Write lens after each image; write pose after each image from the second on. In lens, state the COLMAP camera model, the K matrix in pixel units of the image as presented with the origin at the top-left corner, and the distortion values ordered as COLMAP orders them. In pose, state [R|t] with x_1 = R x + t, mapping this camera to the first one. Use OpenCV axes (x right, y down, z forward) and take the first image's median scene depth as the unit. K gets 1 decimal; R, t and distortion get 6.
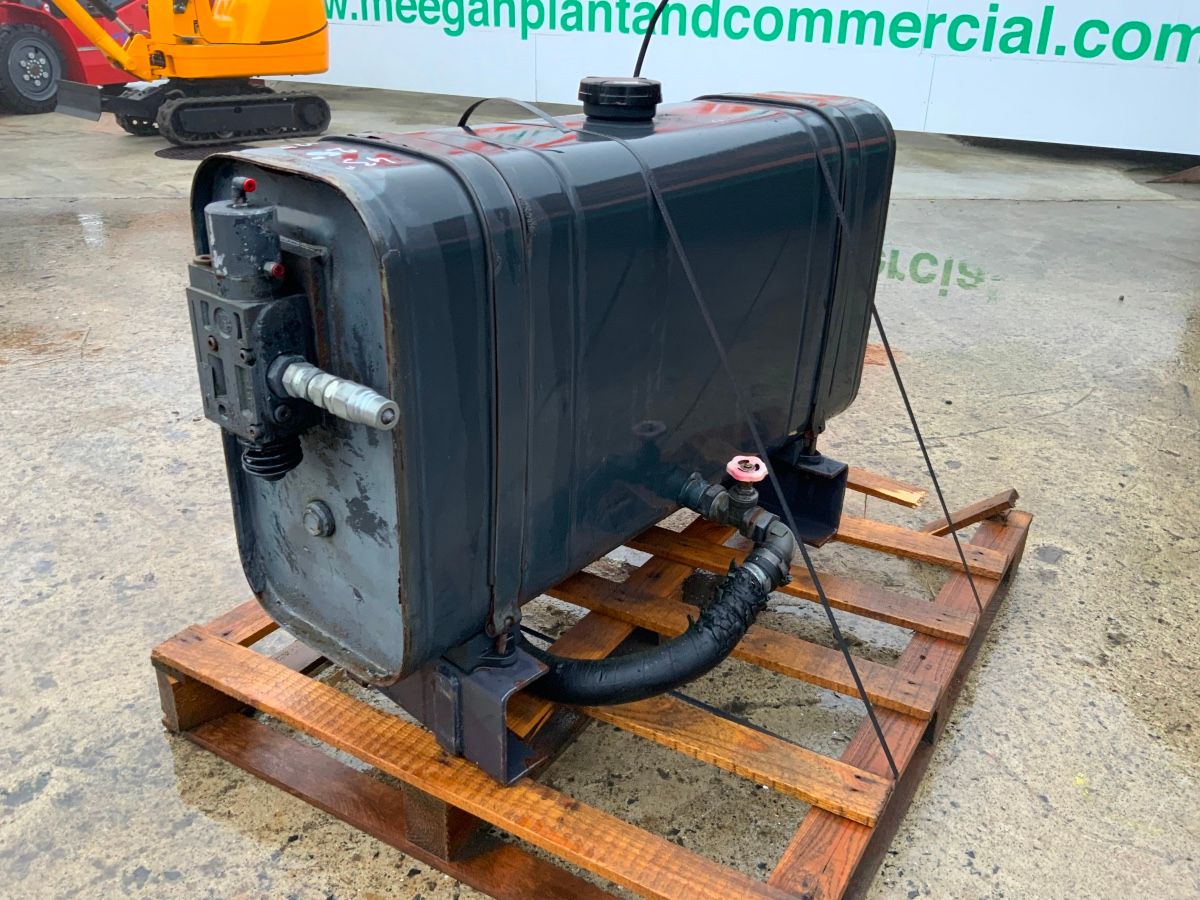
lens RADIAL K [[1019.8, 0, 607.1], [0, 1019.8, 452.2], [0, 0, 1]] dist [0.059668, -0.085151]
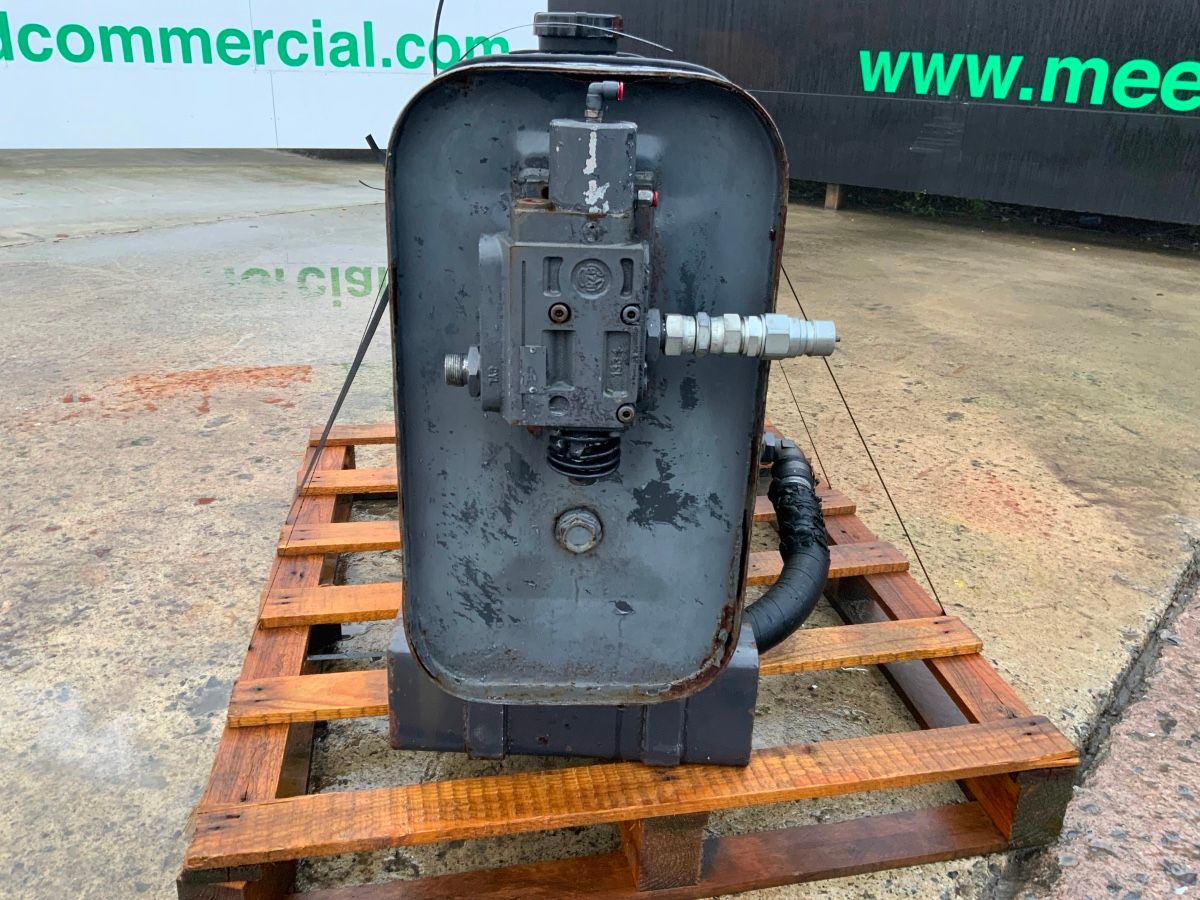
lens RADIAL K [[1019.8, 0, 597.2], [0, 1019.8, 452.9], [0, 0, 1]] dist [0.059668, -0.085151]
pose [[0.754555, -0.257308, 0.603688, -0.532181], [0.276248, 0.958989, 0.063463, -0.029446], [-0.595259, 0.118881, 0.794691, 0.248562]]
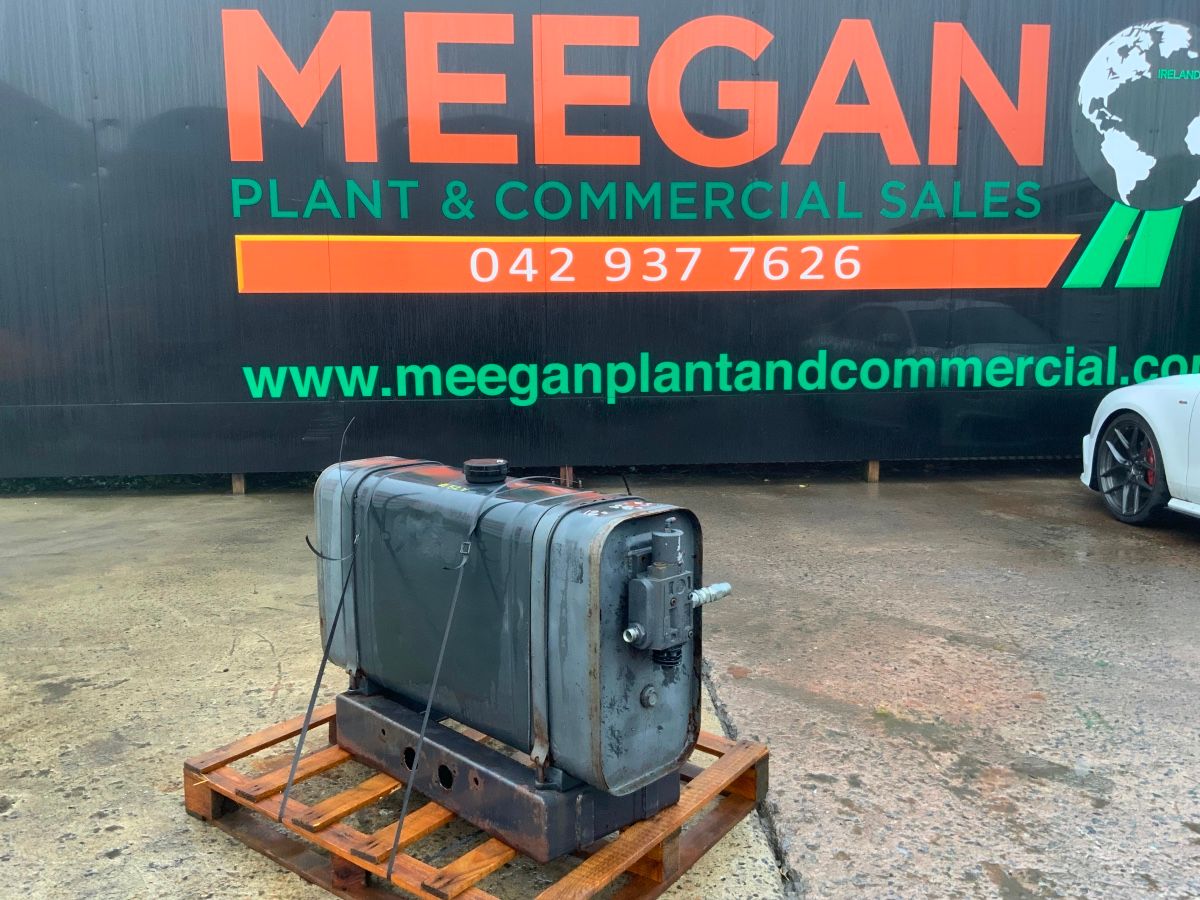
lens RADIAL K [[1019.8, 0, 605.6], [0, 1019.8, 442.6], [0, 0, 1]] dist [0.059668, -0.085151]
pose [[0.105402, -0.174213, 0.979051, -1.445707], [0.437274, 0.892363, 0.111712, -0.418446], [-0.893131, 0.416338, 0.170236, 0.408143]]
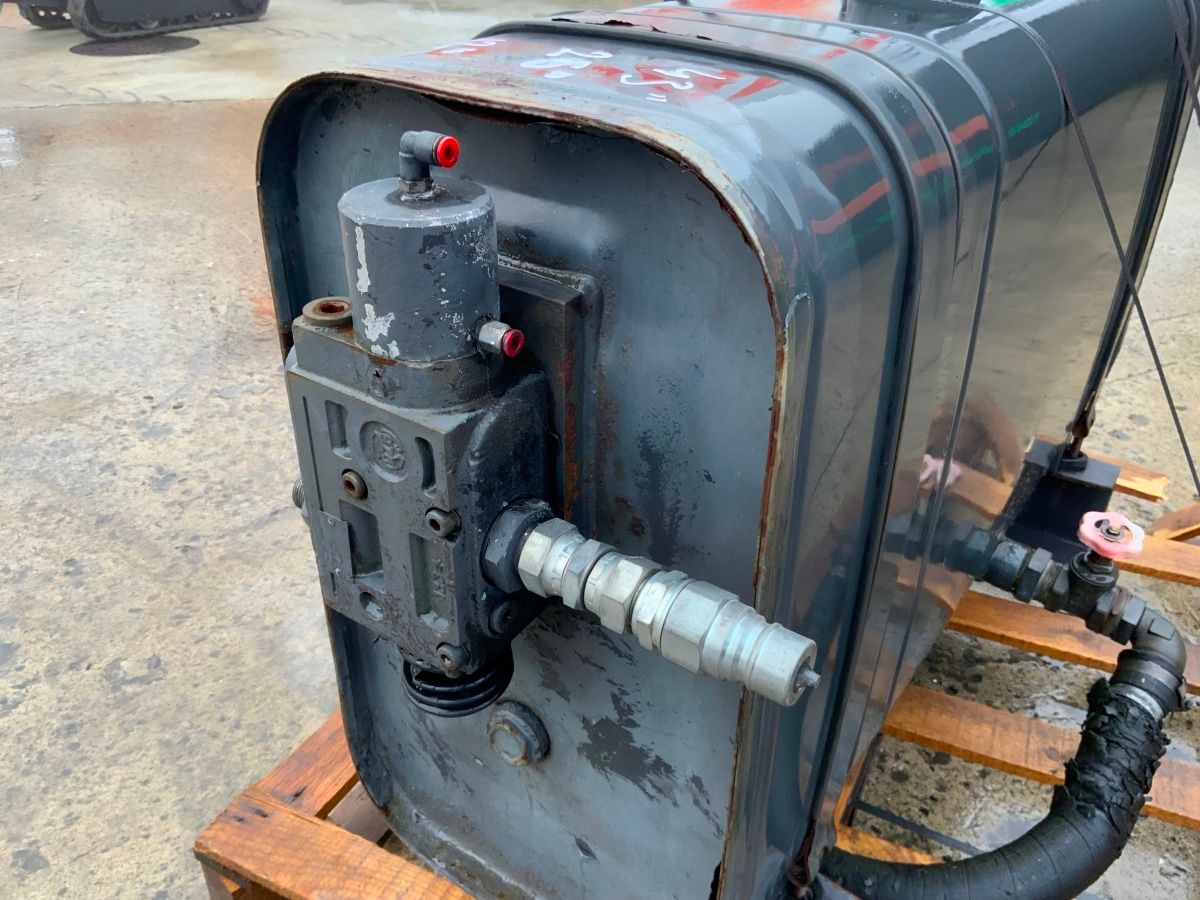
lens RADIAL K [[1019.8, 0, 600.0], [0, 1019.8, 451.6], [0, 0, 1]] dist [0.059668, -0.085151]
pose [[0.997828, -0.050769, 0.041984, -0.181685], [0.046025, 0.993180, 0.107125, -0.105036], [-0.047136, -0.104960, 0.993359, 0.329455]]
